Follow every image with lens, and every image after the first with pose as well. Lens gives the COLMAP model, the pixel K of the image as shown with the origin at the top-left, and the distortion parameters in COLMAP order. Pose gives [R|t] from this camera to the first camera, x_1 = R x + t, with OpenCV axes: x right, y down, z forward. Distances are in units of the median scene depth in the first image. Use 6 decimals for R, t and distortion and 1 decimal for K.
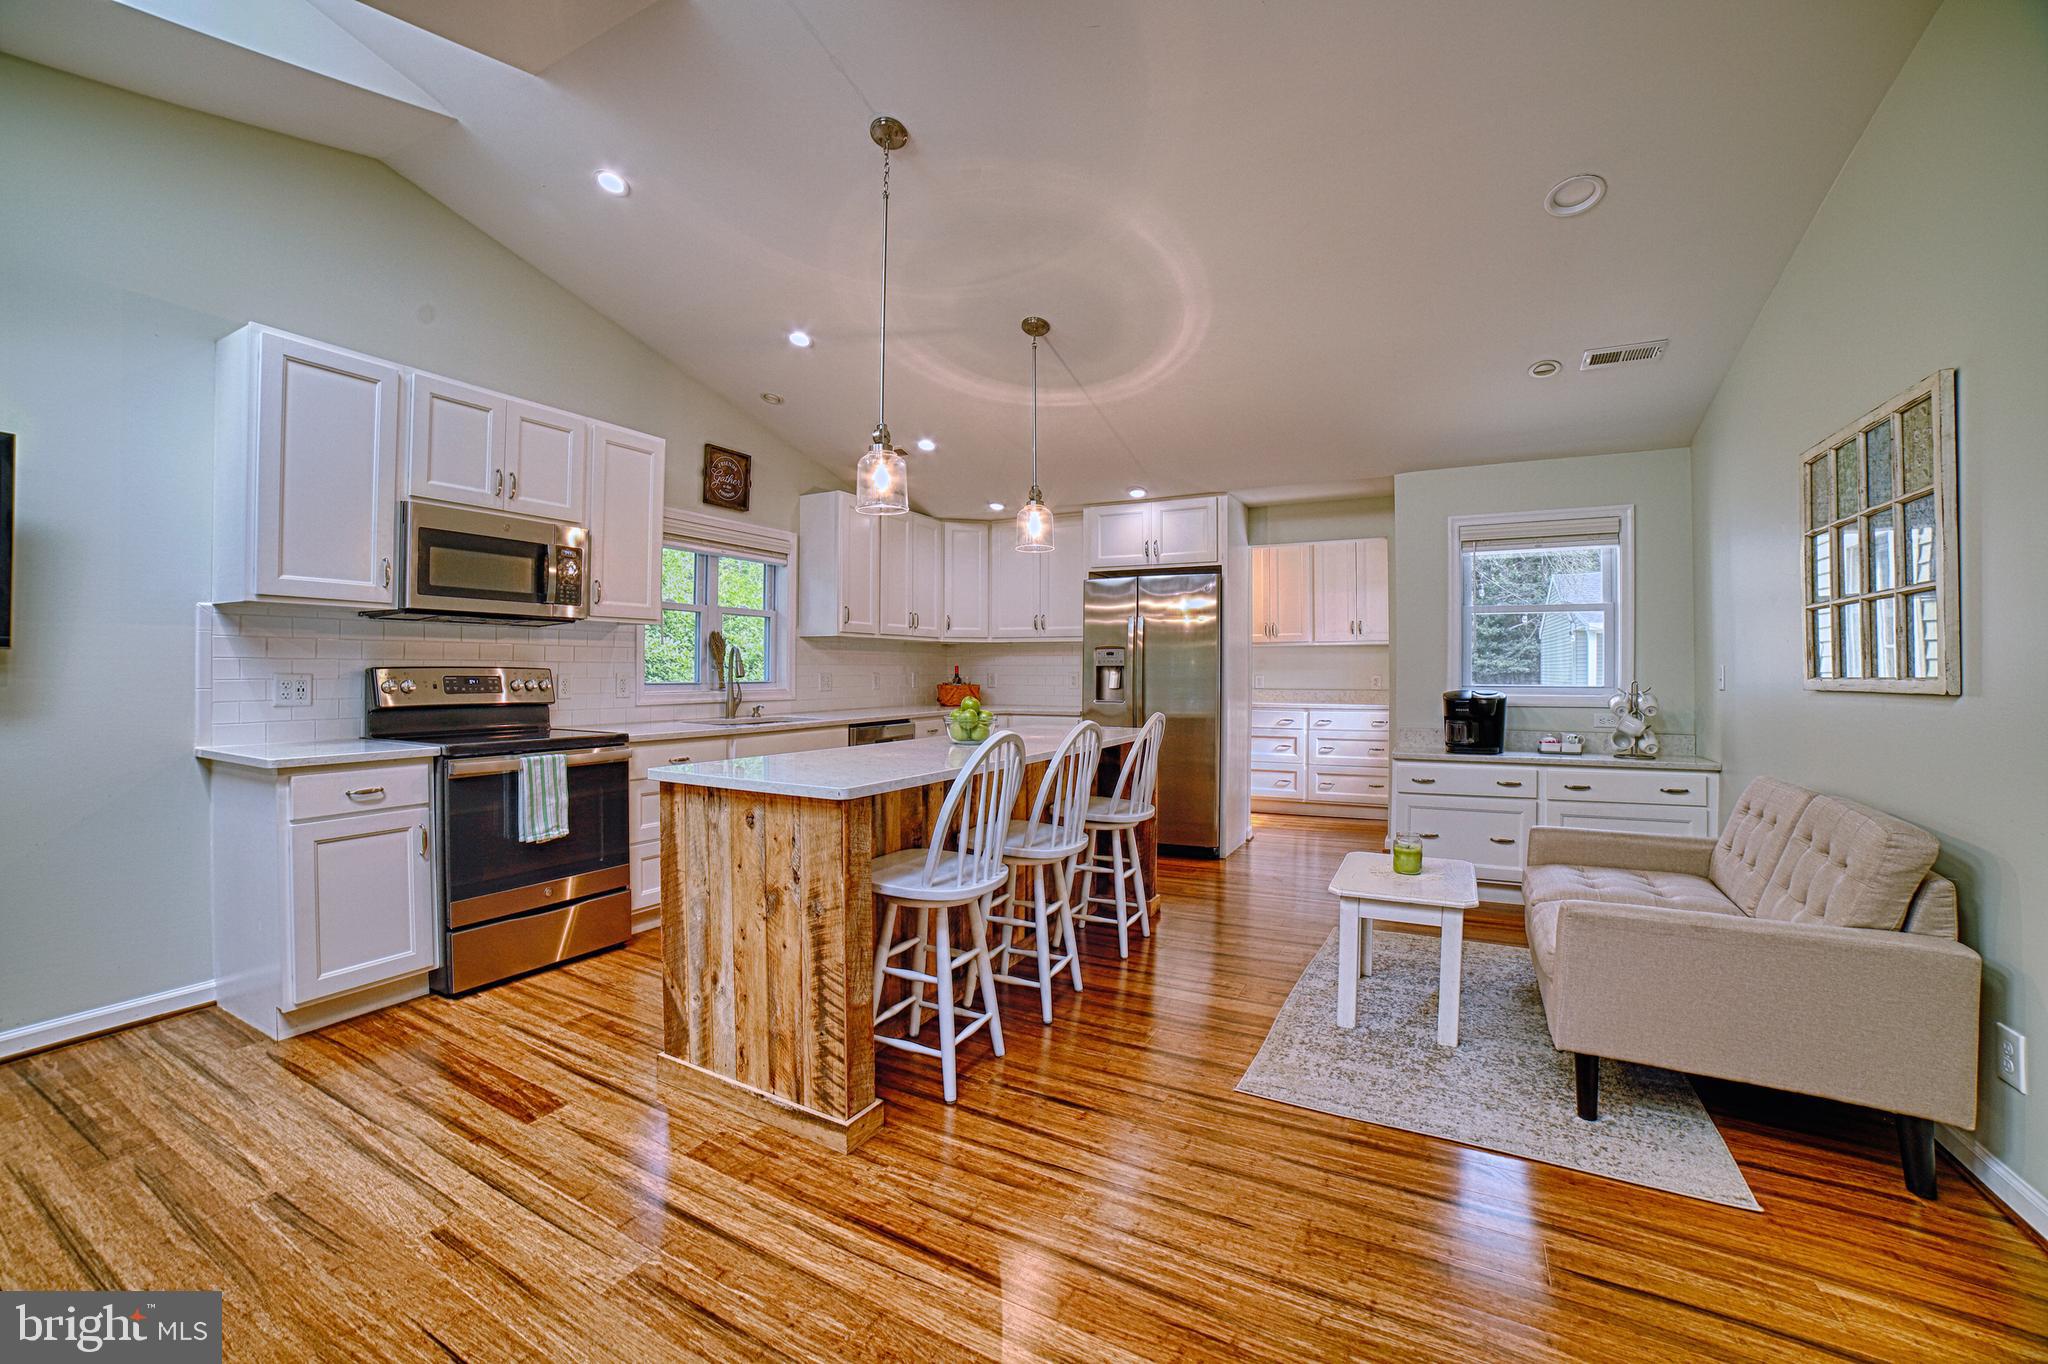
lens RADIAL K [[818.7, 0, 1014.7], [0, 818.7, 677.0], [0, 0, 1]] dist [-0.061638, 0.010828]
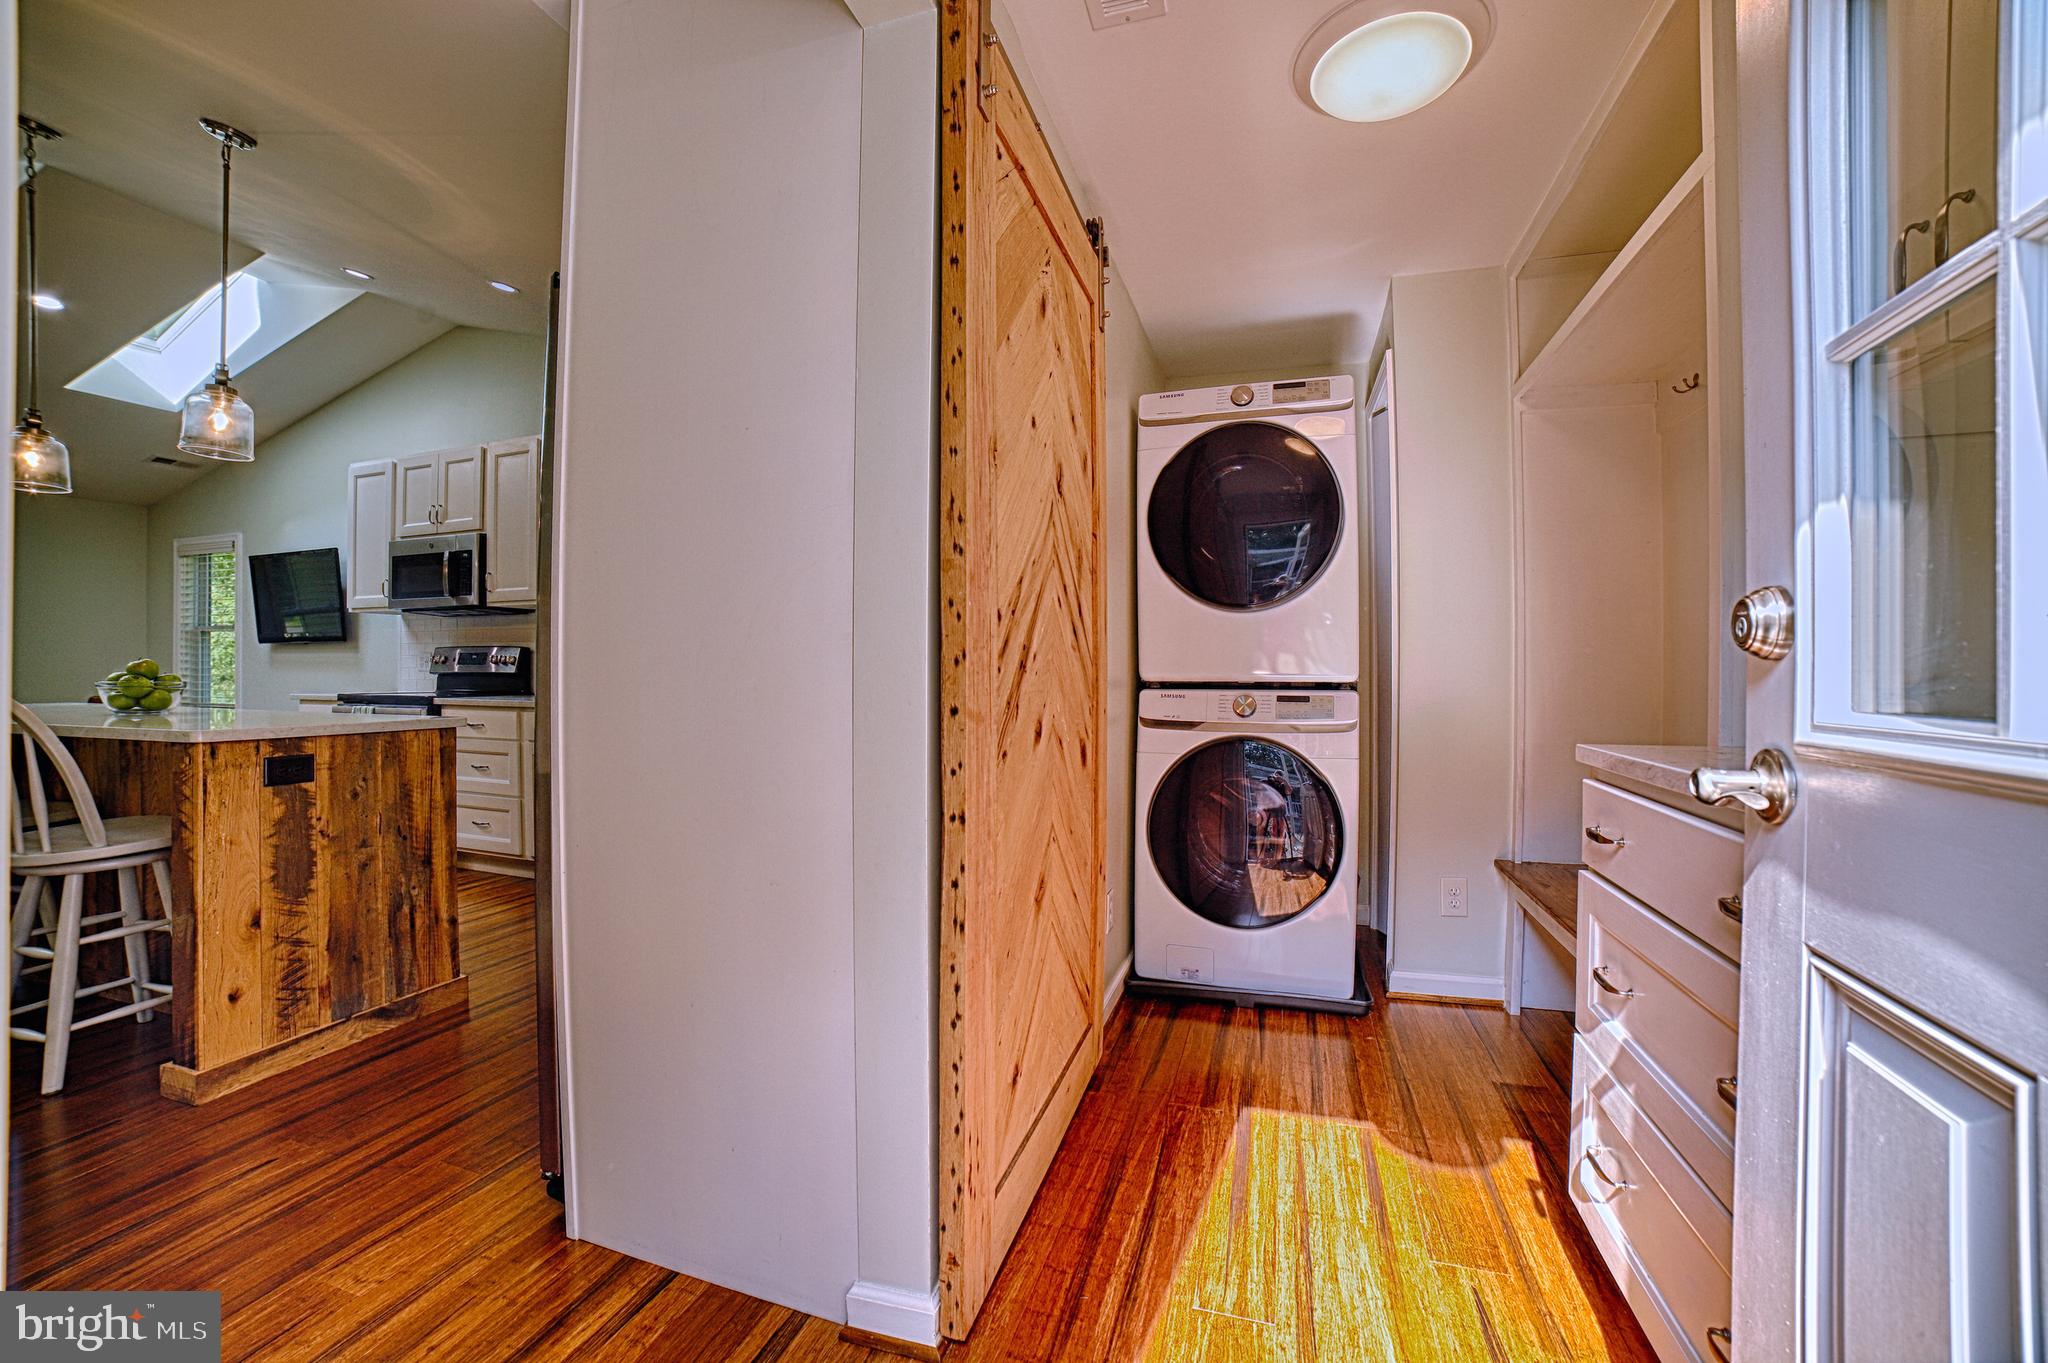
lens RADIAL K [[818.7, 0, 1008.7], [0, 818.7, 675.3], [0, 0, 1]] dist [-0.061638, 0.010828]
pose [[0.185583, -0.001716, -0.982627, 0.849065], [-0.007513, 0.999967, -0.003165, 0.035839], [0.982600, 0.007970, 0.185564, 1.587228]]
